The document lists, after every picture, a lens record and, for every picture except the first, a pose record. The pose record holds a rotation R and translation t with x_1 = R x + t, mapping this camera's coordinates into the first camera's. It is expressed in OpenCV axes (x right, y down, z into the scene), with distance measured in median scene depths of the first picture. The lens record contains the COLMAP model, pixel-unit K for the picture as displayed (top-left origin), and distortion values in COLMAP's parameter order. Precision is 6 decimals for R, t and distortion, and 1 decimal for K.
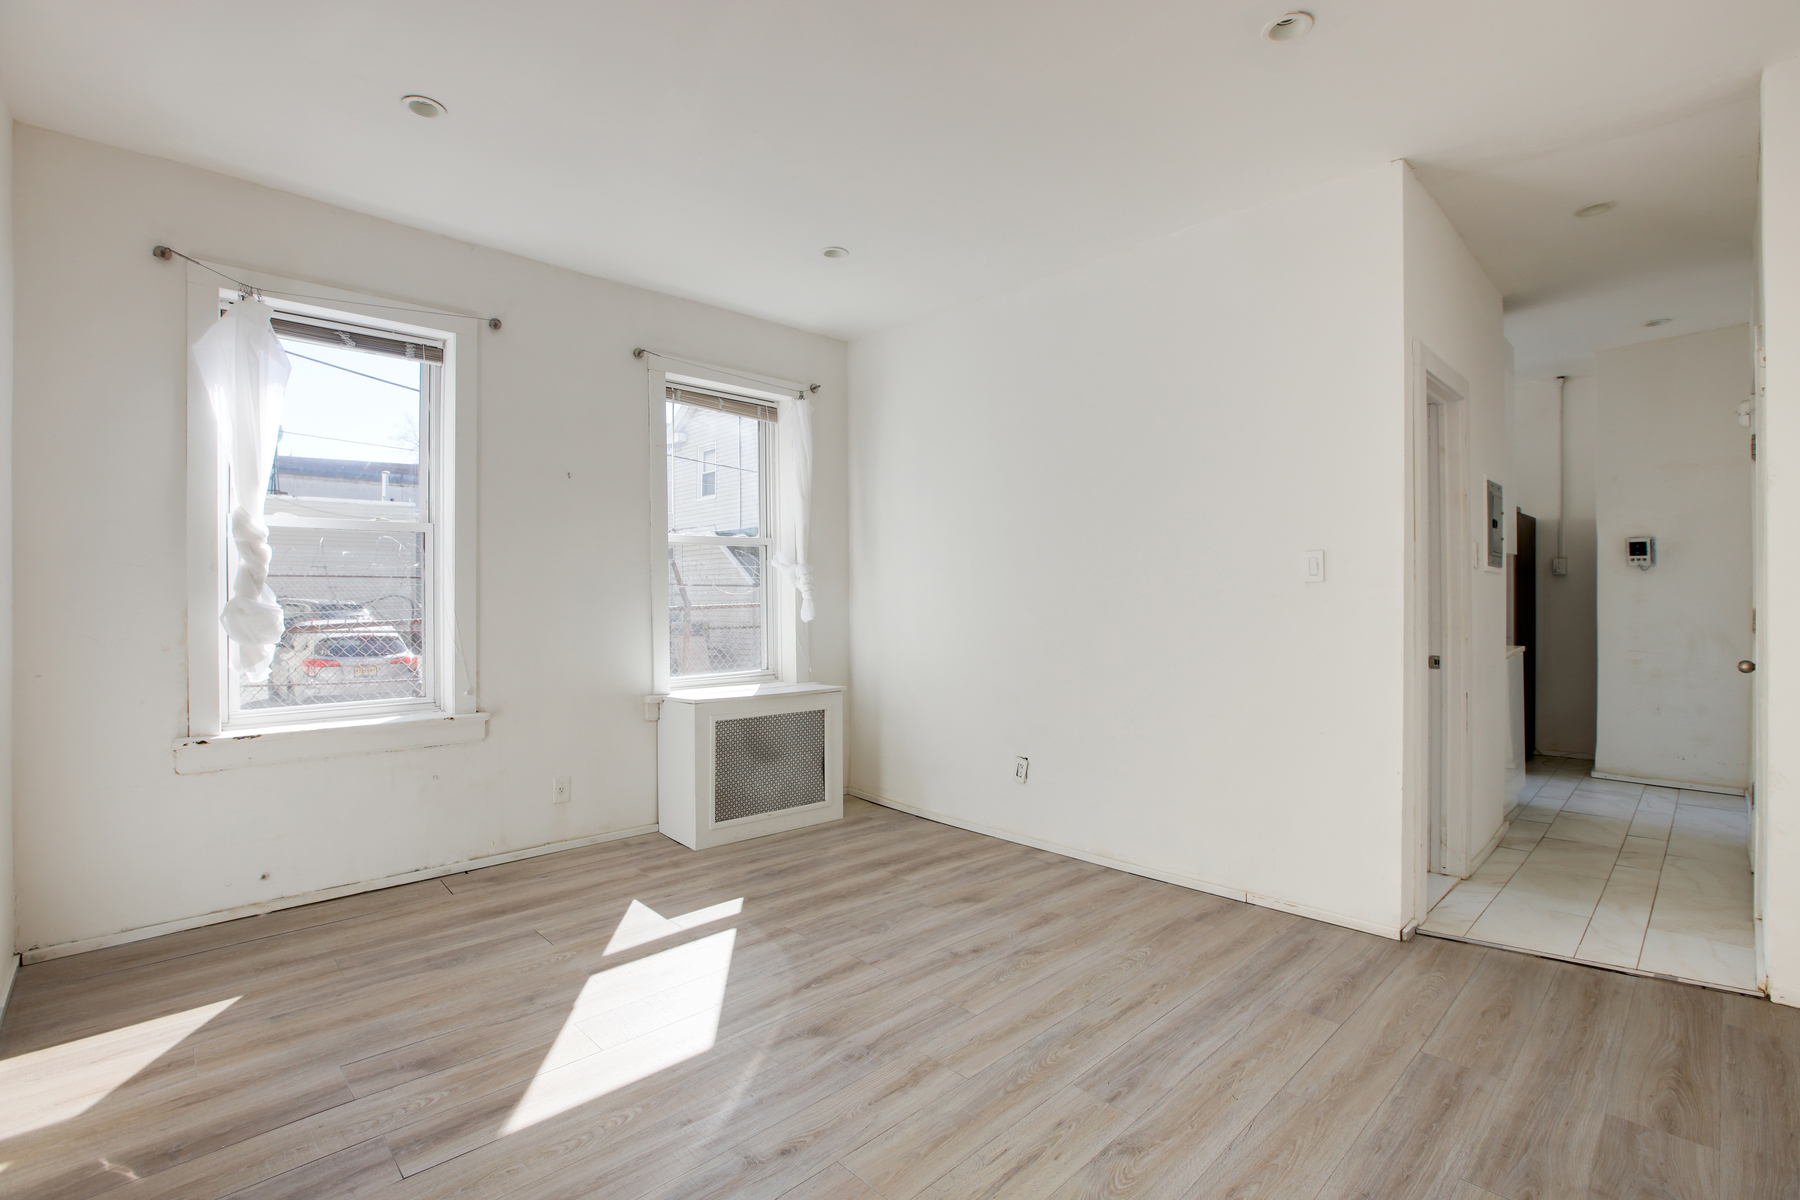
lens RADIAL K [[819.1, 0, 890.2], [0, 819.1, 593.2], [0, 0, 1]] dist [-0.054960, 0.018389]
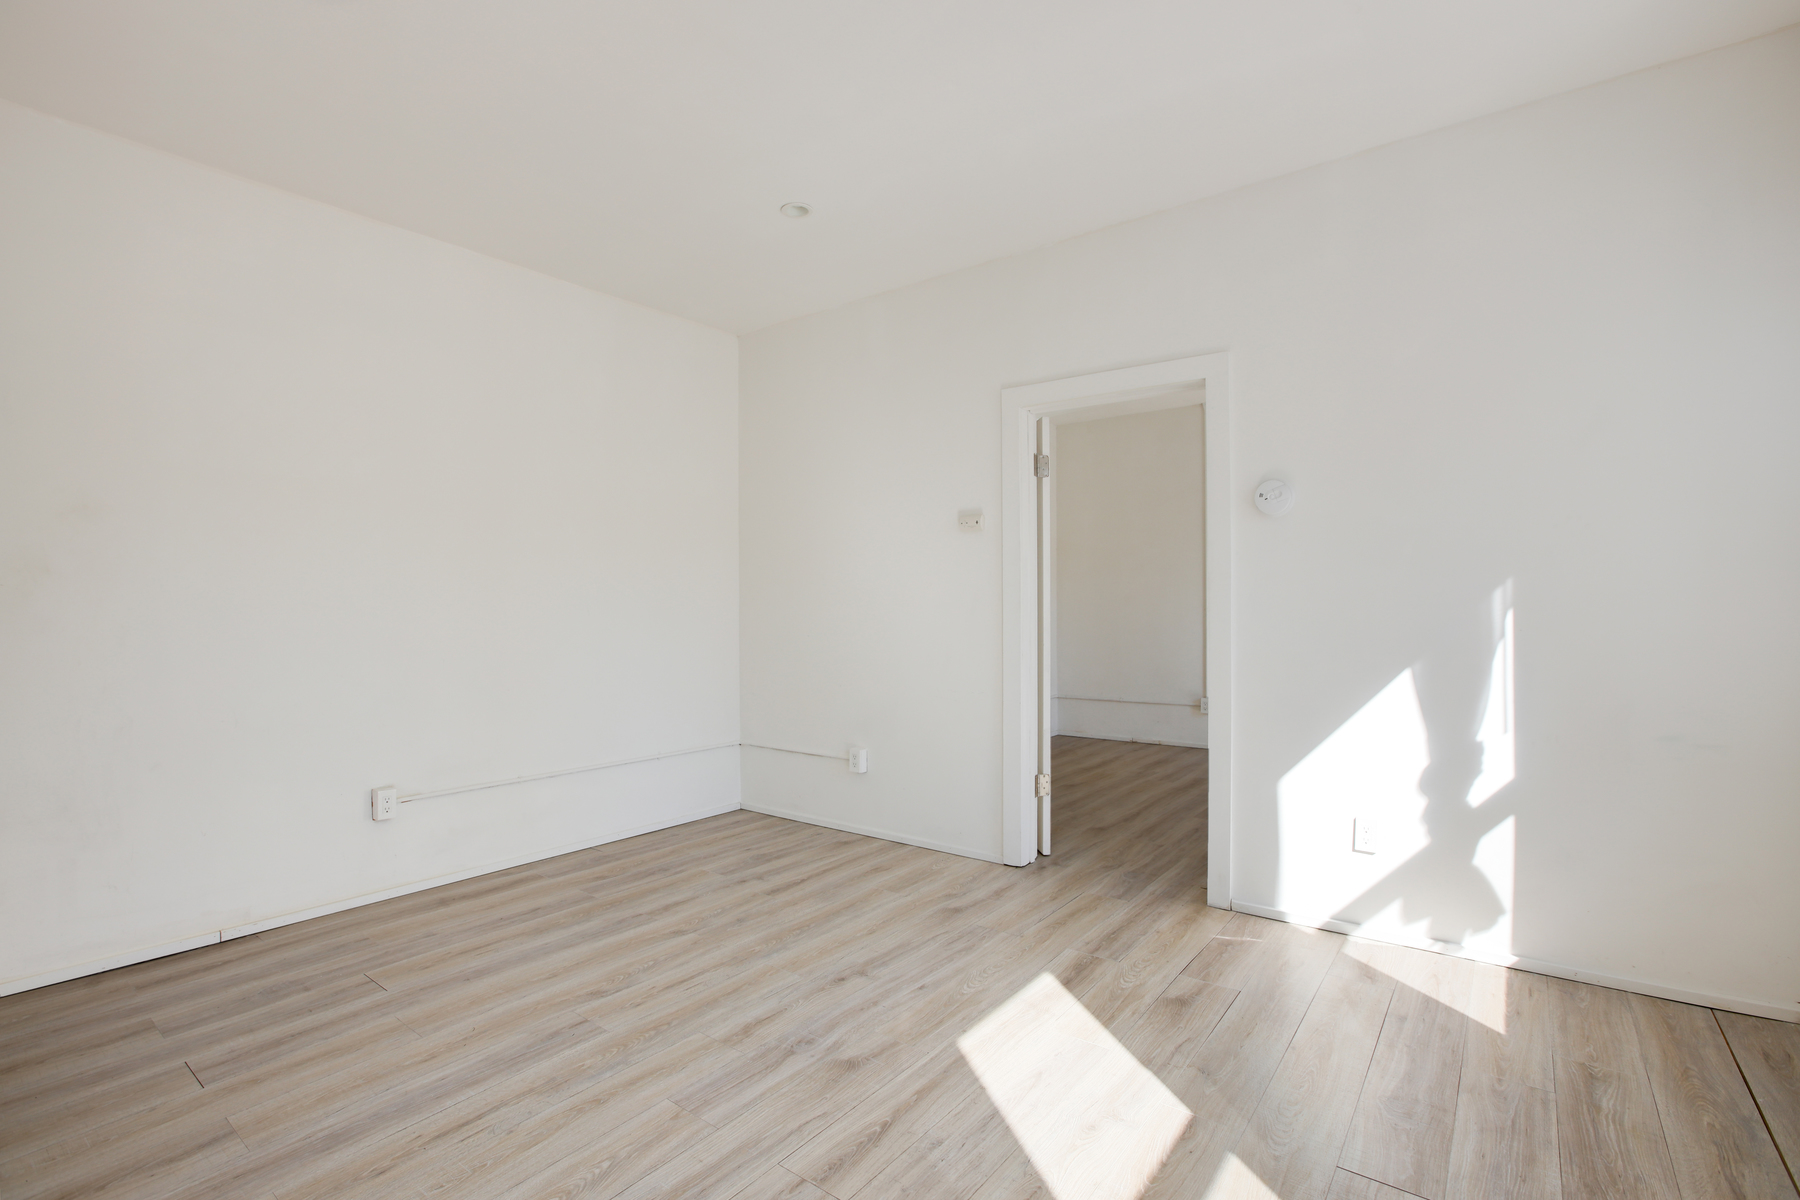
lens RADIAL K [[819.1, 0, 890.2], [0, 819.1, 593.2], [0, 0, 1]] dist [-0.054960, 0.018389]
pose [[-0.988289, 0.010936, -0.152204, -0.001048], [0.014011, 0.999719, -0.019144, 0.014552], [0.151952, -0.021052, -0.988164, 1.519476]]
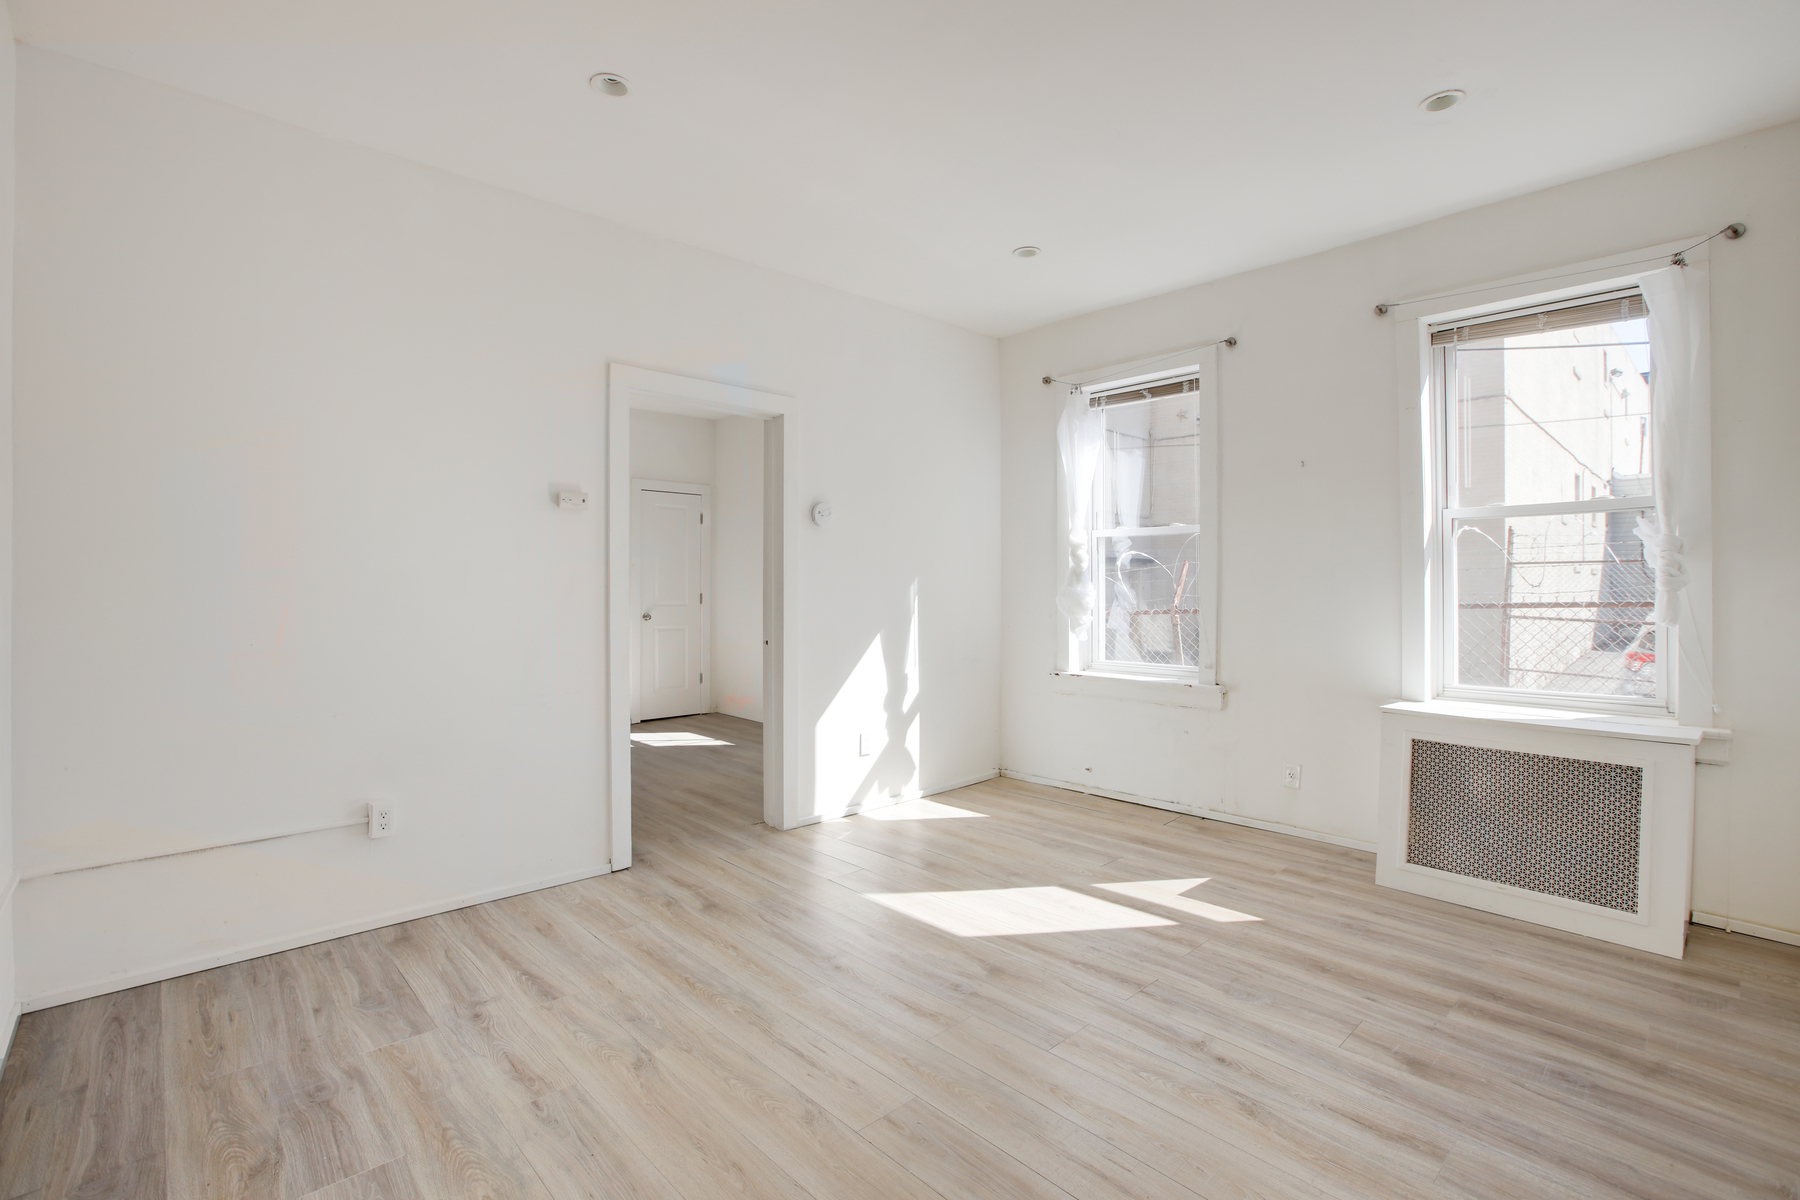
lens RADIAL K [[819.1, 0, 890.2], [0, 819.1, 593.2], [0, 0, 1]] dist [-0.054960, 0.018389]
pose [[-0.010361, 0.012767, -0.999865, 0.816354], [0.004746, 0.999908, 0.012719, -0.001718], [0.999935, -0.004613, -0.010421, 0.680269]]
